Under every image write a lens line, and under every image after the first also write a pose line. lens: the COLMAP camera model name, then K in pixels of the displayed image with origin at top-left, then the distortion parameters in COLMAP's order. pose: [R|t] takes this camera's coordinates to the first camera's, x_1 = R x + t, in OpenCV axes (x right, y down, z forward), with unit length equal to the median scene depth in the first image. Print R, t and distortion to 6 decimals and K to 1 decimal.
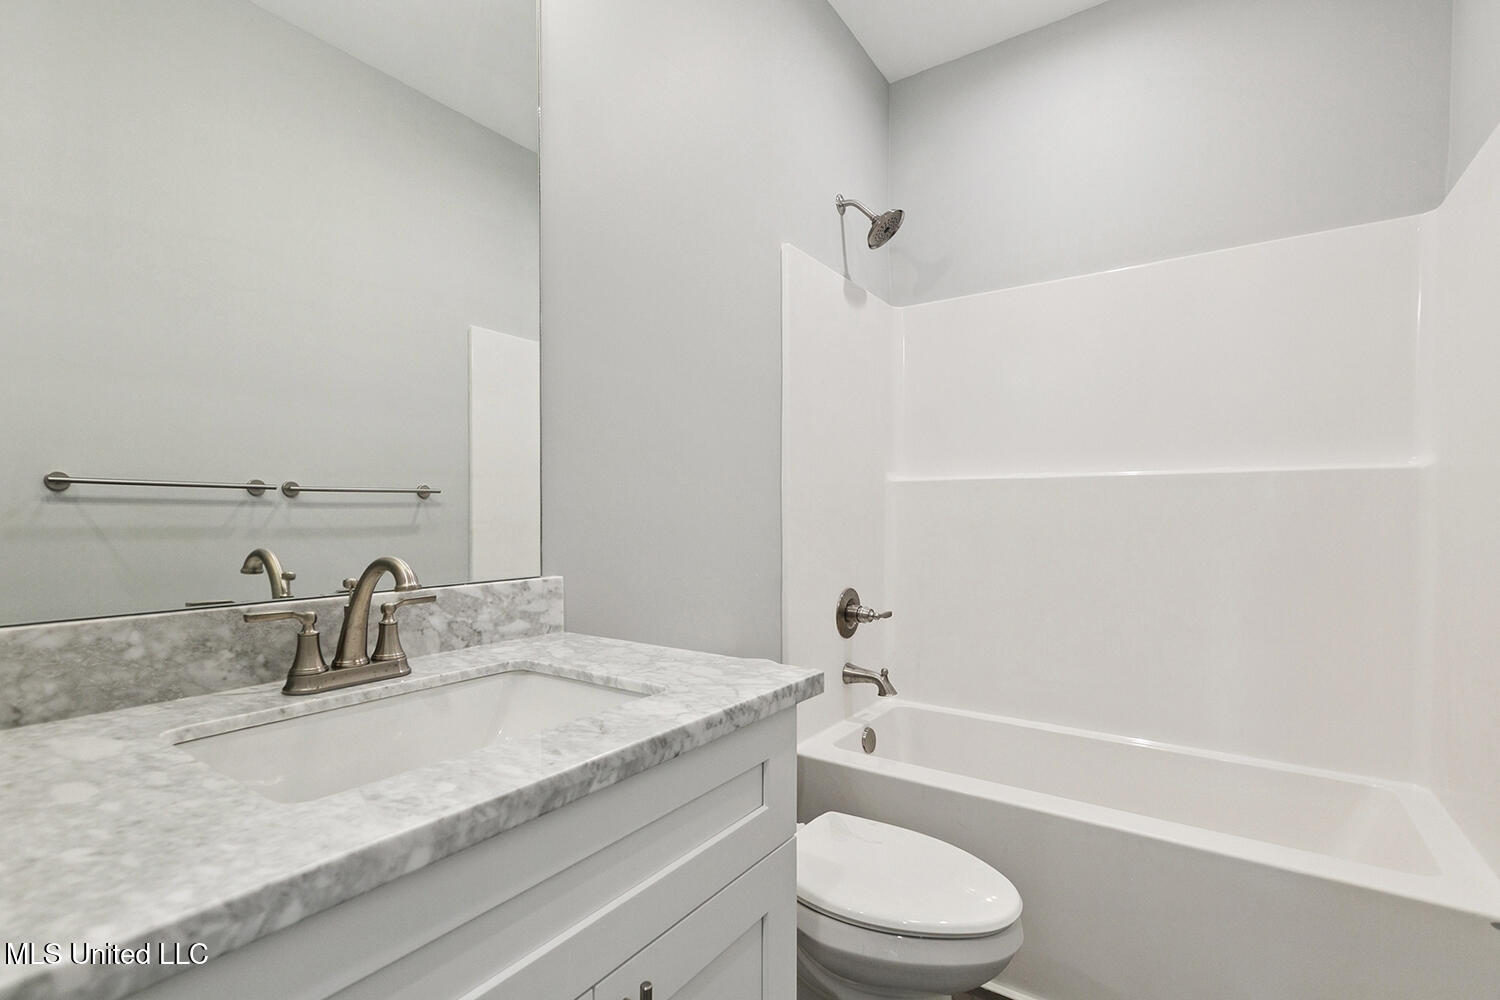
lens RADIAL K [[694.2, 0, 749.5], [0, 694.2, 510.4], [0, 0, 1]] dist [0.000272, 0.000605]
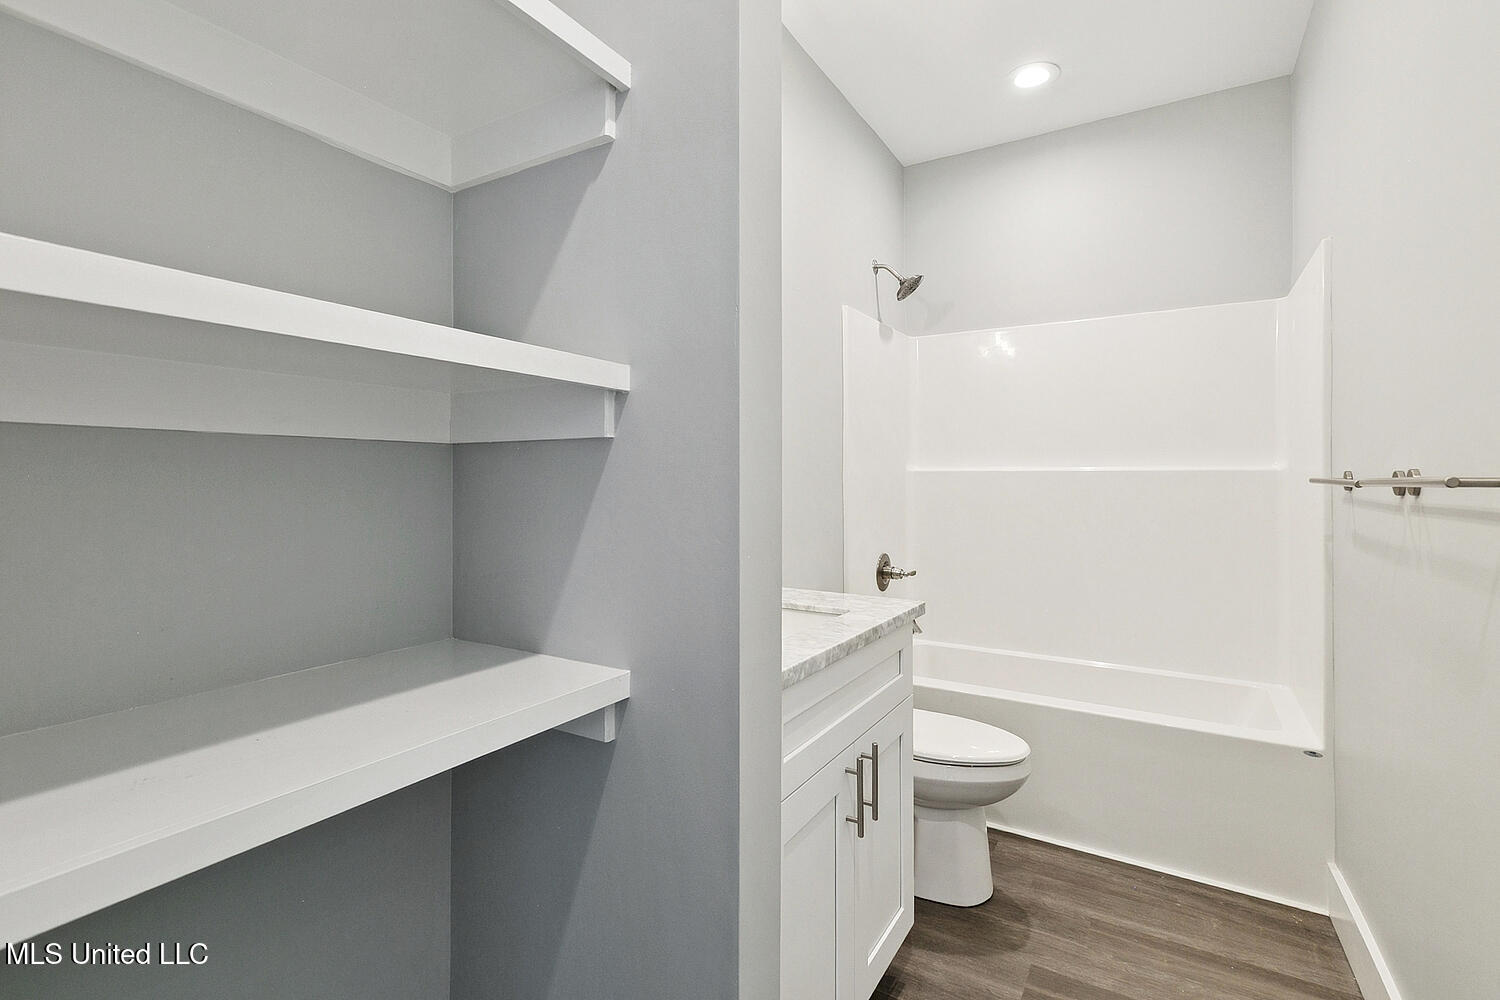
lens RADIAL K [[694.2, 0, 746.0], [0, 694.2, 454.3], [0, 0, 1]] dist [0.000272, 0.000605]
pose [[0.998955, -0.000637, 0.045695, -0.187823], [0.001931, 0.999599, -0.028265, -0.042440], [-0.045659, 0.028323, 0.998555, -0.334928]]
